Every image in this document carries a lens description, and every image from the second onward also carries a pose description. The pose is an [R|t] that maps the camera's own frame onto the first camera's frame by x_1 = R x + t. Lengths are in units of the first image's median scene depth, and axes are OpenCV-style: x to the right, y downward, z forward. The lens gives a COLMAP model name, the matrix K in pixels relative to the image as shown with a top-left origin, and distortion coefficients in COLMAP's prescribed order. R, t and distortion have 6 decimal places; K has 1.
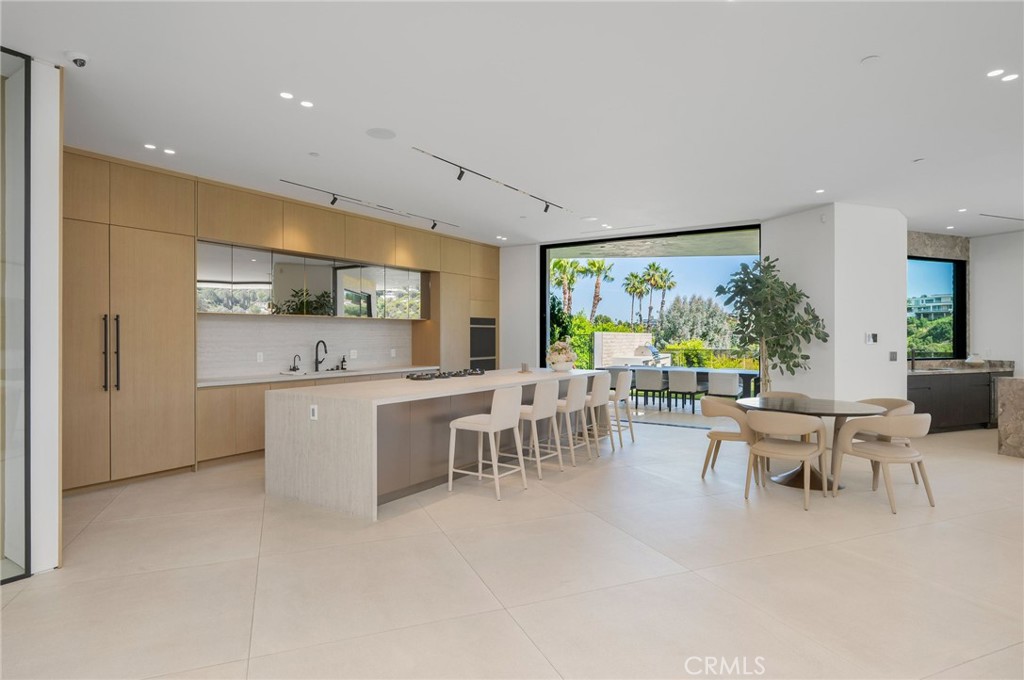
lens RADIAL K [[559.1, 0, 511.1], [0, 559.1, 335.9], [0, 0, 1]] dist [0.001504, -0.000872]
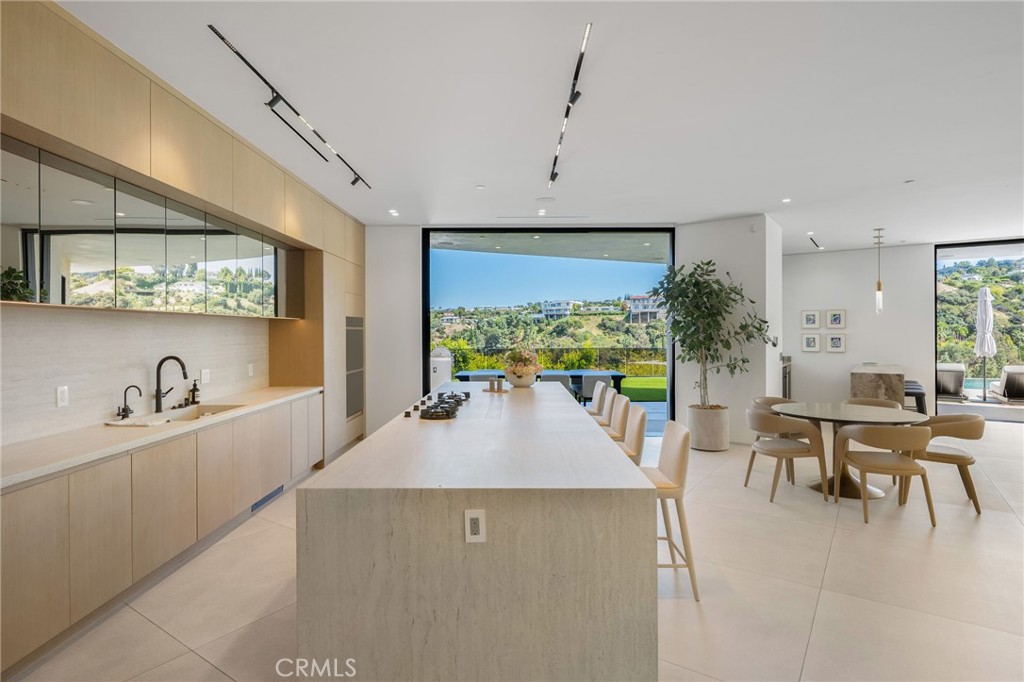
lens RADIAL K [[536.1, 0, 509.9], [0, 536.1, 331.9], [0, 0, 1]] dist [-0.004465, 0.000022]
pose [[0.841276, -0.003084, 0.540598, -0.317425], [0.004185, 0.999991, -0.000808, -0.012973], [-0.540590, 0.002943, 0.841281, 0.341942]]
